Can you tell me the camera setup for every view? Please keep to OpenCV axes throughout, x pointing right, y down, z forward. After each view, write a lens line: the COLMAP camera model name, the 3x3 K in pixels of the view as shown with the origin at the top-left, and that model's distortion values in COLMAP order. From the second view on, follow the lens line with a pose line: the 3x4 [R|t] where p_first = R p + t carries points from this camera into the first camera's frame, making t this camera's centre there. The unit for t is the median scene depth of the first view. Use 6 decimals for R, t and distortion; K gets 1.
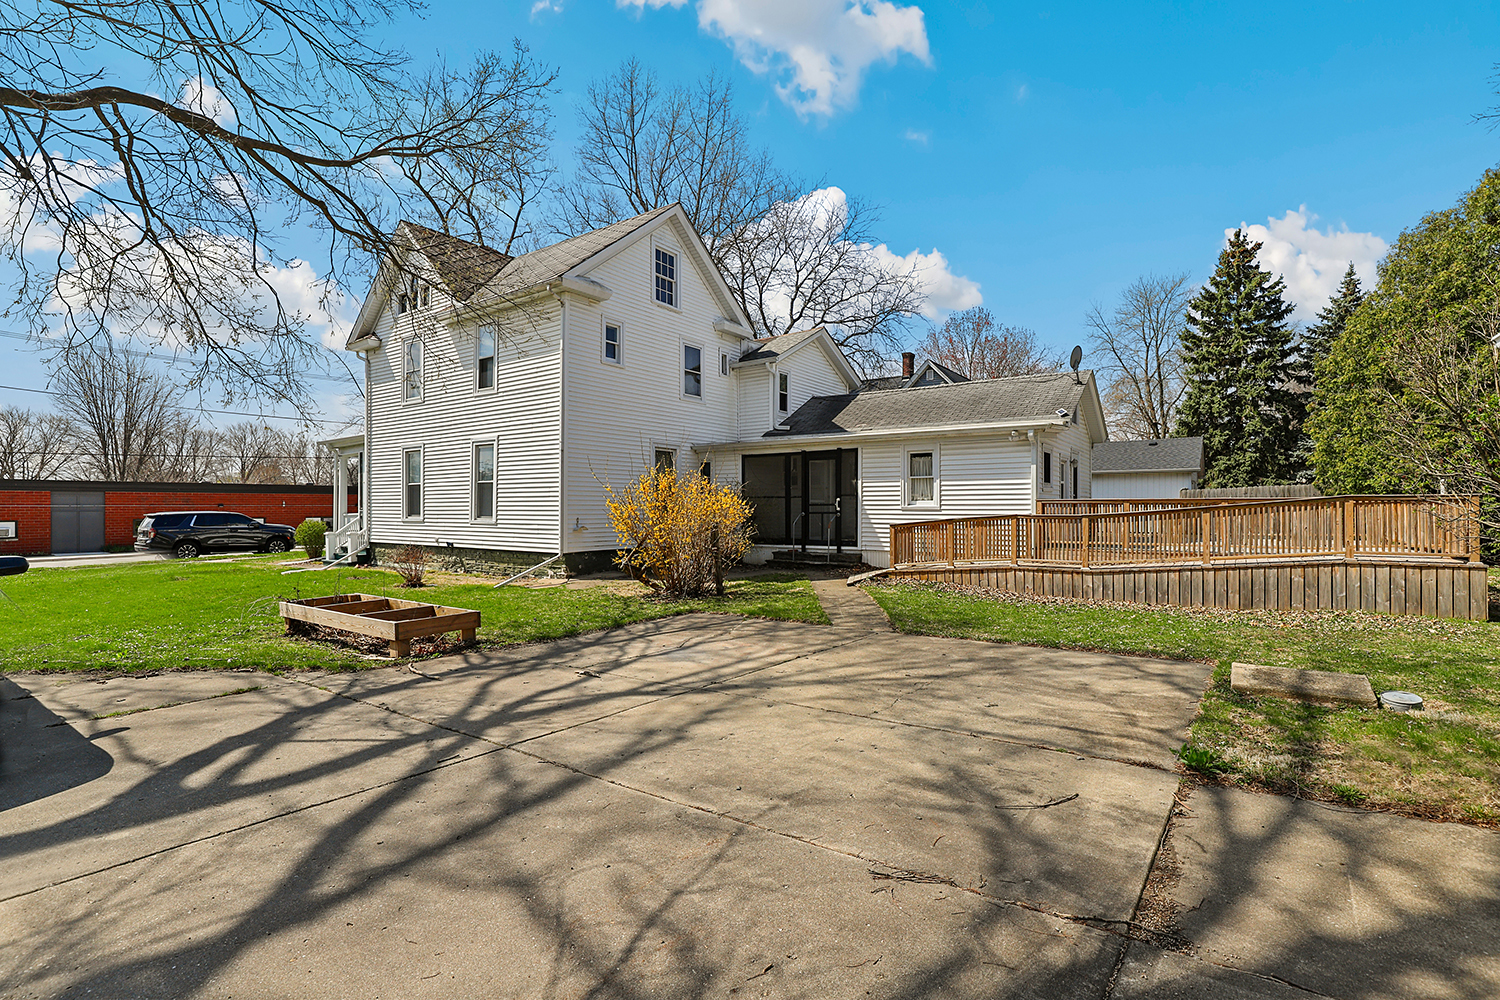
lens RADIAL K [[689.4, 0, 750.1], [0, 689.4, 504.2], [0, 0, 1]] dist [-0.000551, 0.001432]
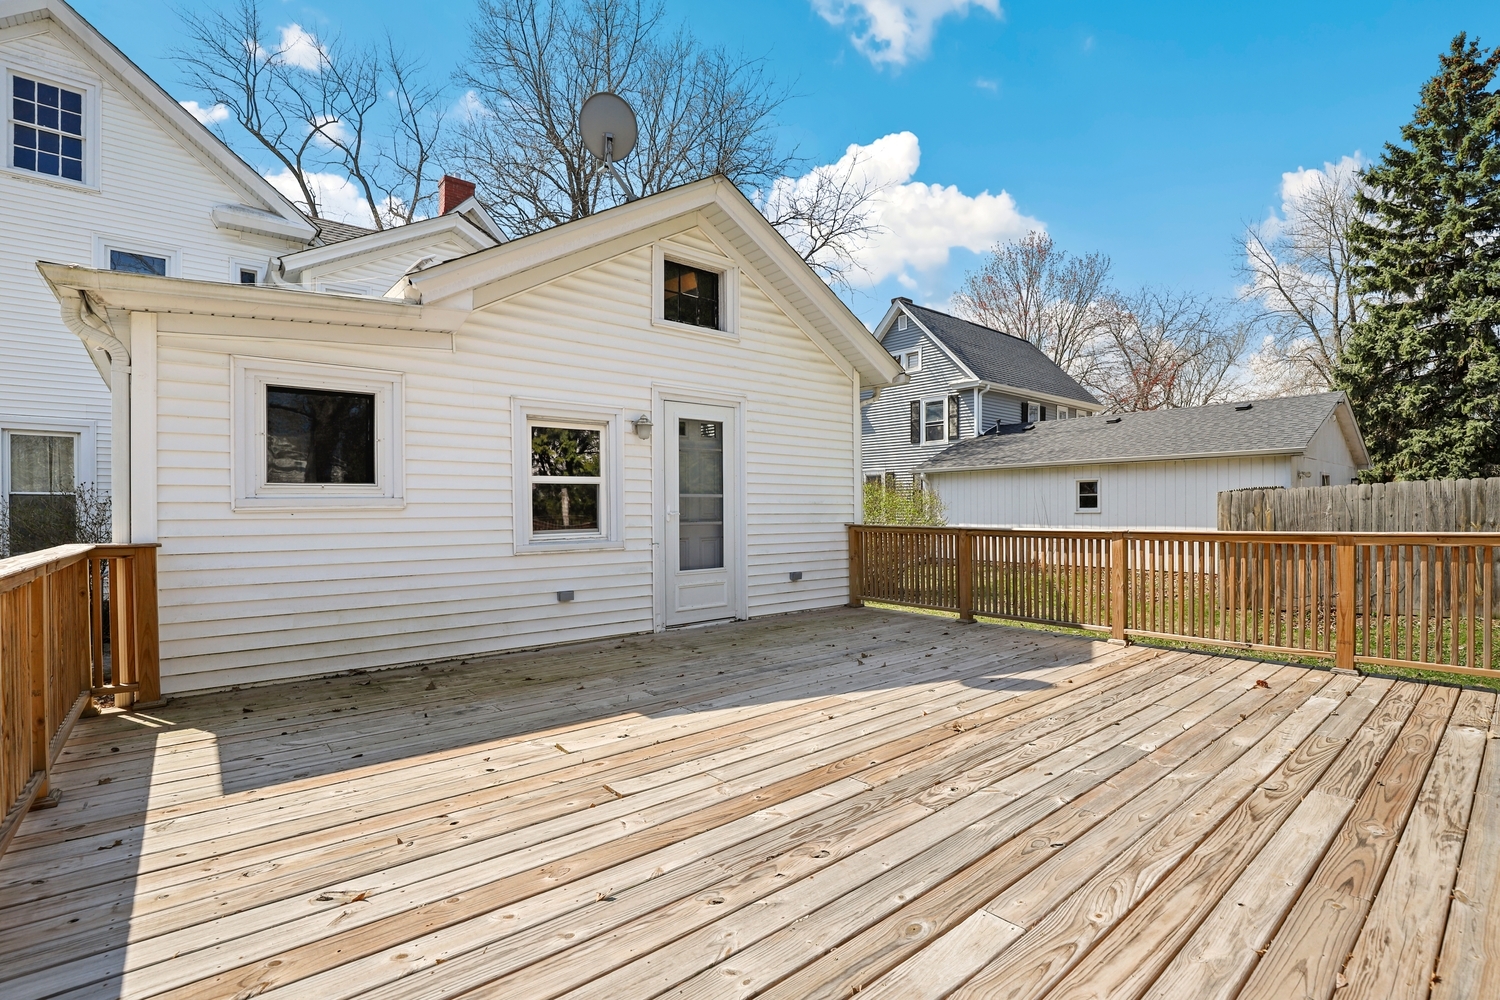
lens RADIAL K [[689.4, 0, 748.1], [0, 689.4, 506.0], [0, 0, 1]] dist [-0.000551, 0.001432]
pose [[0.967352, -0.001628, -0.253430, 0.287211], [0.003340, 0.999974, 0.006326, -0.010866], [0.253413, -0.006966, 0.967333, 0.297506]]
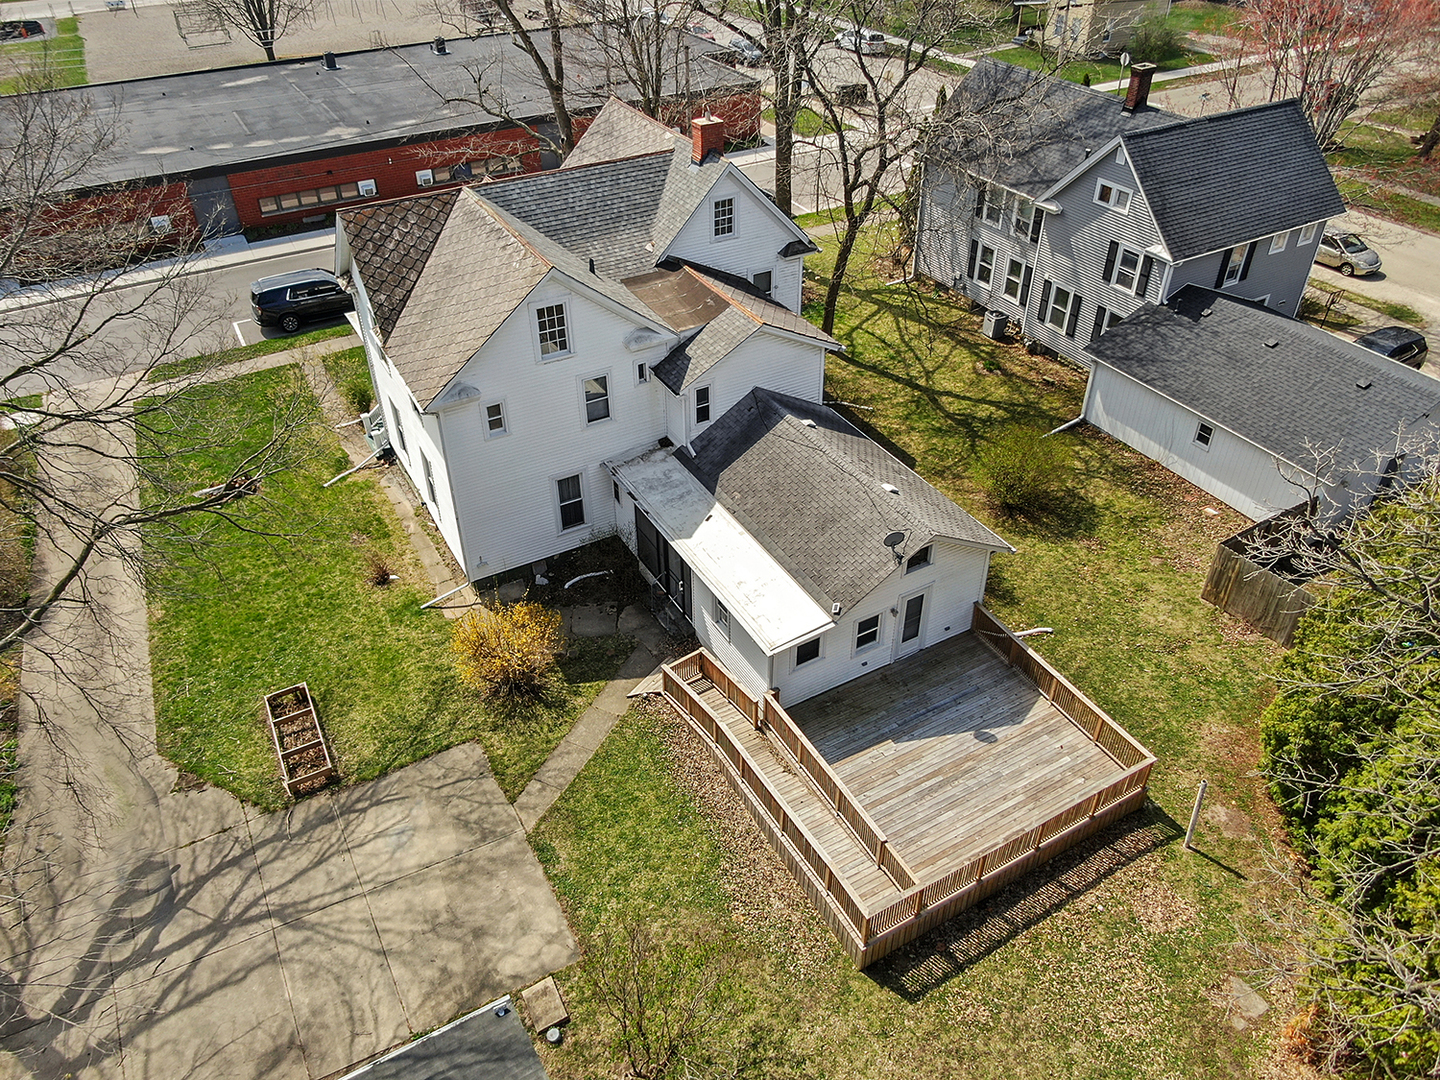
lens RADIAL K [[1016.2, 0, 724.2], [0, 1016.2, 534.8], [0, 0, 1]] dist [-0.035856, -0.000577]
pose [[0.907696, 0.247406, -0.338937, 0.333001], [0.012386, 0.791559, 0.610967, -0.490778], [0.419446, -0.558770, 0.715431, -0.051221]]
